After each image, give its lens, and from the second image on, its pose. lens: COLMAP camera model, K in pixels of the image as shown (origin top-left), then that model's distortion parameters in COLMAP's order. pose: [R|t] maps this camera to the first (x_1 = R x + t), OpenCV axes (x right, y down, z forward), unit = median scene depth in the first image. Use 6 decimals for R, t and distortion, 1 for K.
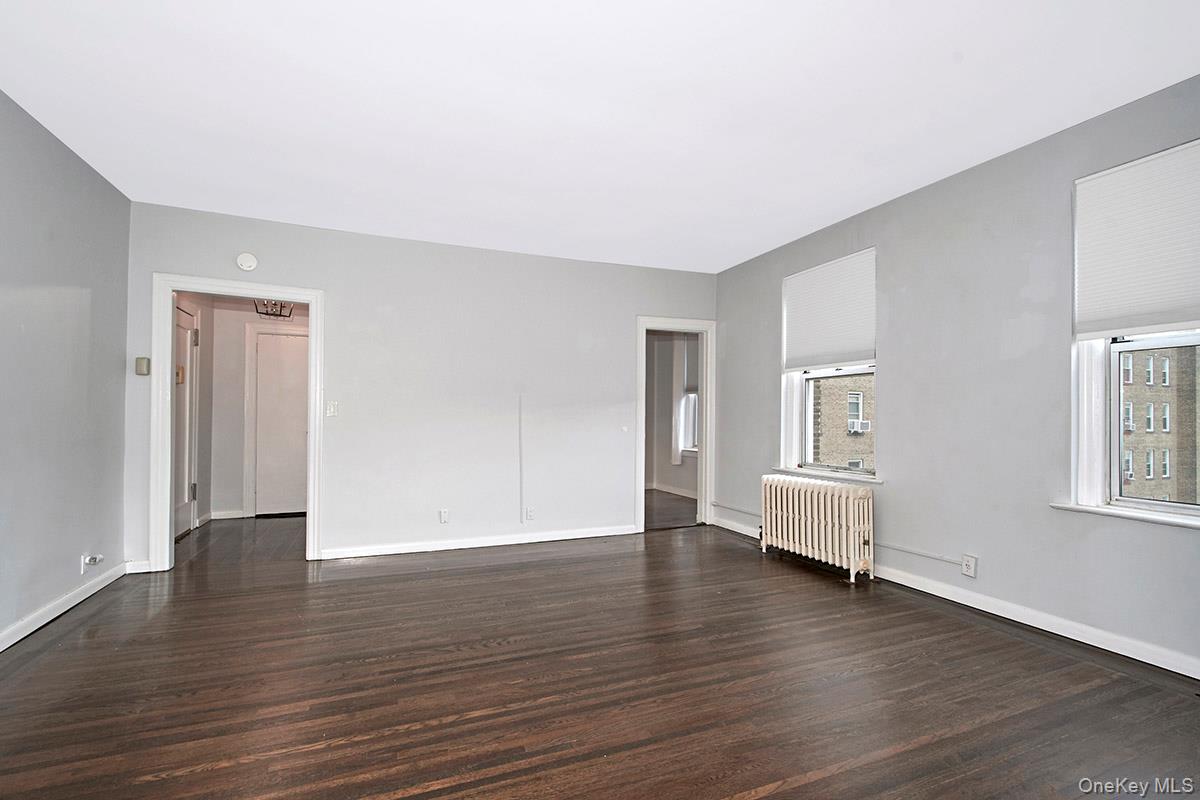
lens RADIAL K [[528.9, 0, 566.9], [0, 528.9, 411.5], [0, 0, 1]] dist [0.004012, -0.000252]
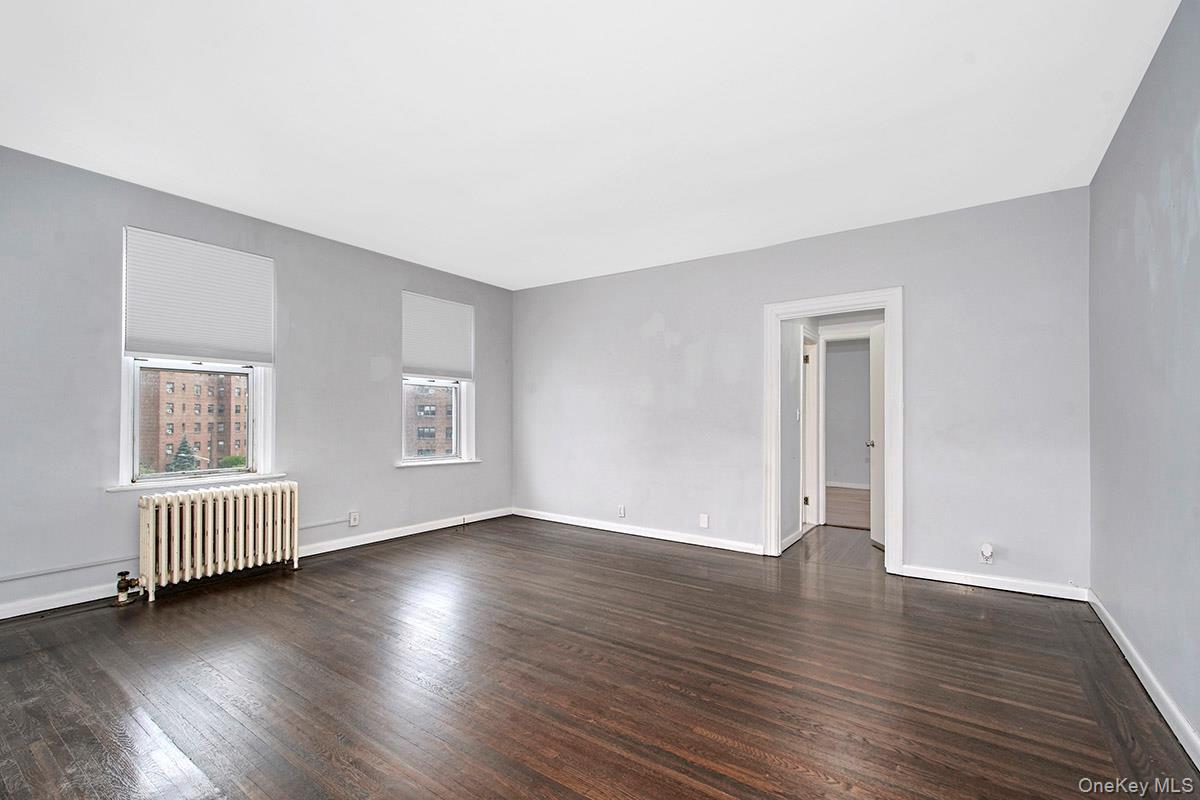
lens RADIAL K [[528.9, 0, 598.1], [0, 528.9, 409.2], [0, 0, 1]] dist [0.004012, -0.000252]
pose [[-0.571153, 0.005697, 0.820824, -0.801230], [-0.016106, 0.999706, -0.018146, 0.004163], [-0.820685, -0.023584, -0.570893, 1.252117]]
